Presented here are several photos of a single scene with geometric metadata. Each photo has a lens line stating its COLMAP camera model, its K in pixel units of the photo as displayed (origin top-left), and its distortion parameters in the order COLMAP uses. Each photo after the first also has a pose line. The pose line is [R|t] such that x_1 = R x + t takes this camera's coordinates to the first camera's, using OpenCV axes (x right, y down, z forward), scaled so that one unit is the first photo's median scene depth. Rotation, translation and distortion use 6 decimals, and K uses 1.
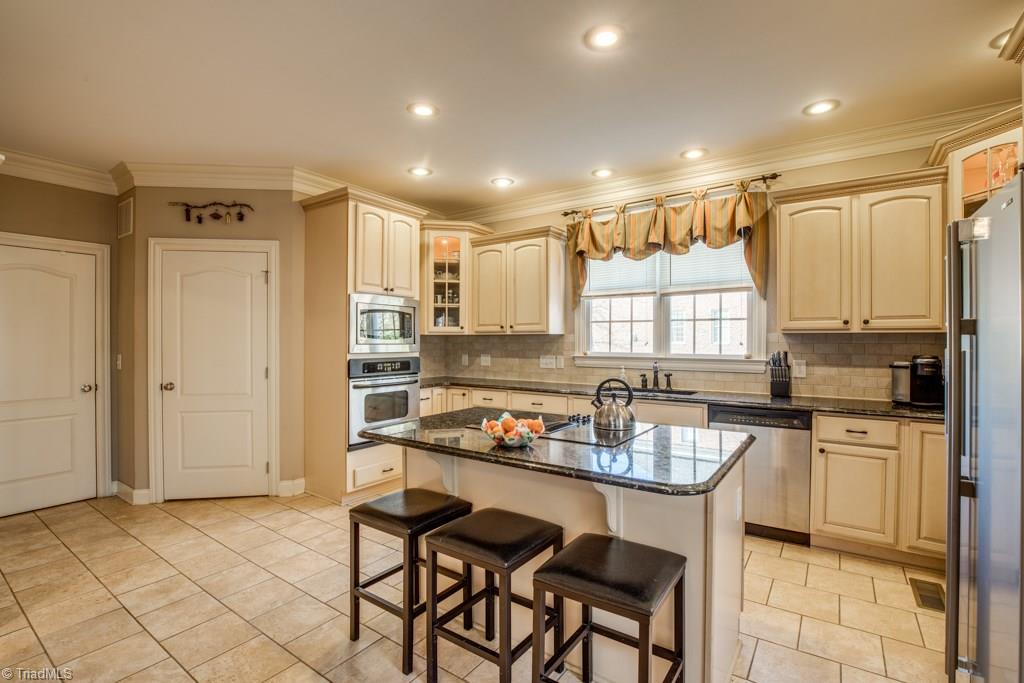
lens RADIAL K [[469.6, 0, 517.9], [0, 469.6, 339.0], [0, 0, 1]] dist [-0.029926, 0.002842]
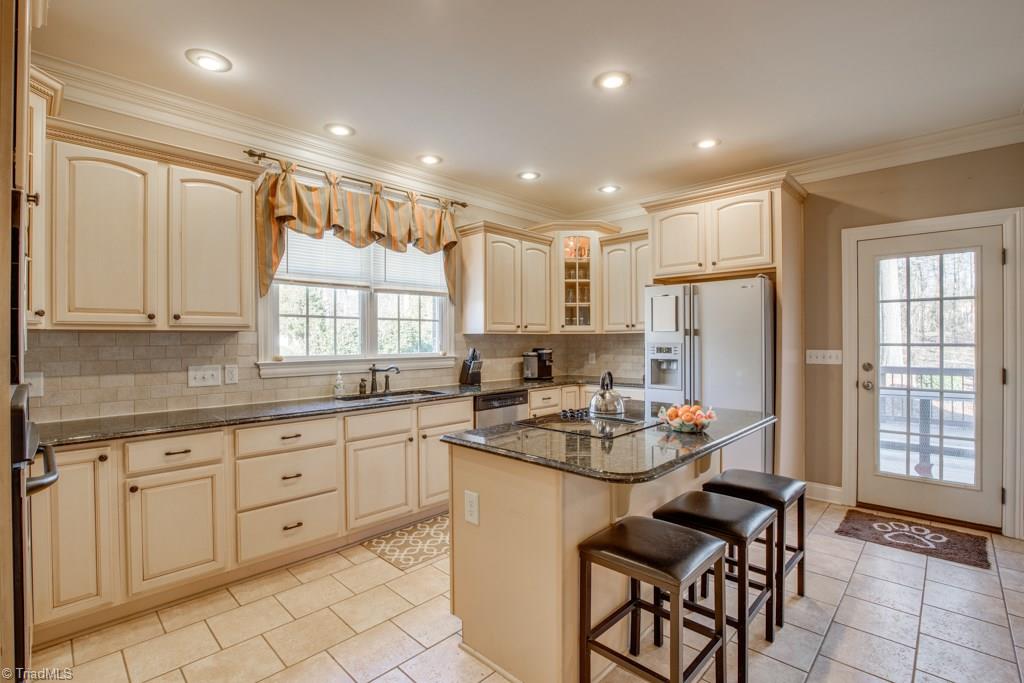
lens RADIAL K [[469.6, 0, 517.2], [0, 469.6, 340.1], [0, 0, 1]] dist [-0.029926, 0.002842]
pose [[0.155516, -0.008009, 0.987801, -0.537097], [-0.005058, 0.999948, 0.008903, -0.006198], [-0.987820, -0.006381, 0.155467, 0.558646]]
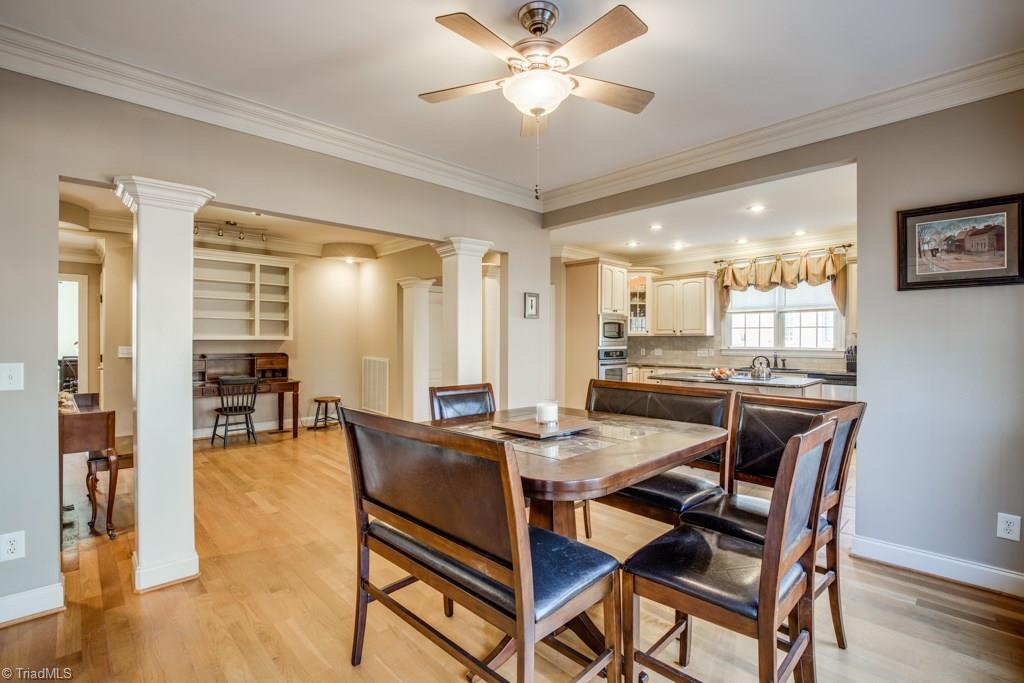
lens RADIAL K [[469.6, 0, 520.5], [0, 469.6, 340.4], [0, 0, 1]] dist [-0.029926, 0.002842]
pose [[0.983011, 0.000838, -0.183544, -0.289982], [0.000117, 0.999987, 0.005194, -0.002015], [0.183546, -0.005127, 0.982998, -0.786754]]
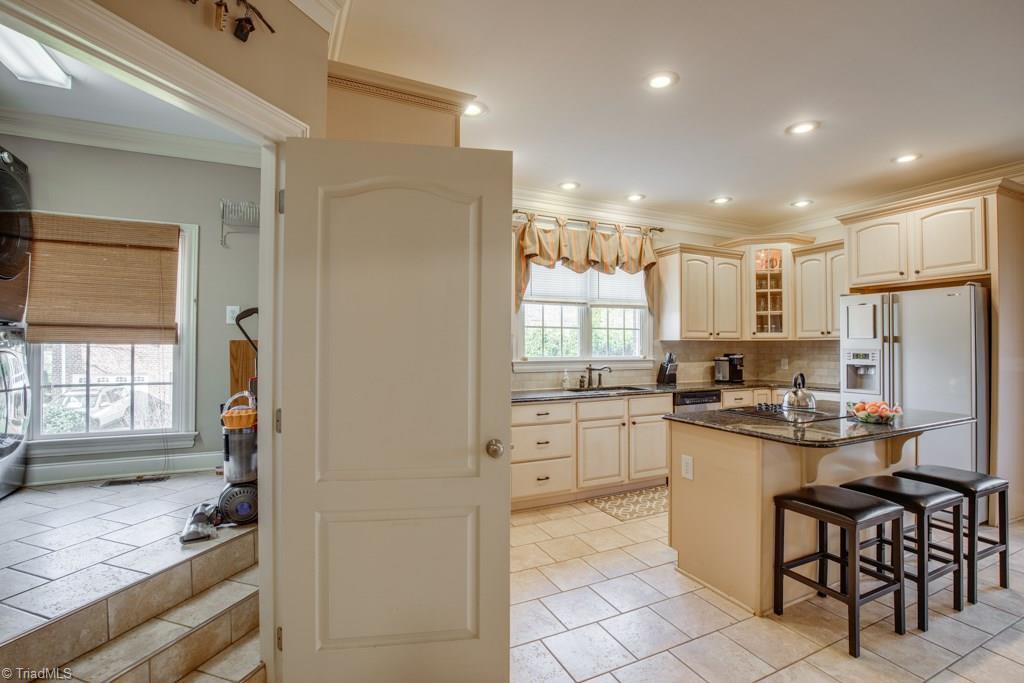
lens RADIAL K [[469.6, 0, 517.7], [0, 469.6, 339.6], [0, 0, 1]] dist [-0.029926, 0.002842]
pose [[0.494578, 0.004977, 0.869119, -0.760161], [-0.006638, 0.999976, -0.001949, -0.007335], [-0.869108, -0.004806, 0.494599, 0.561061]]
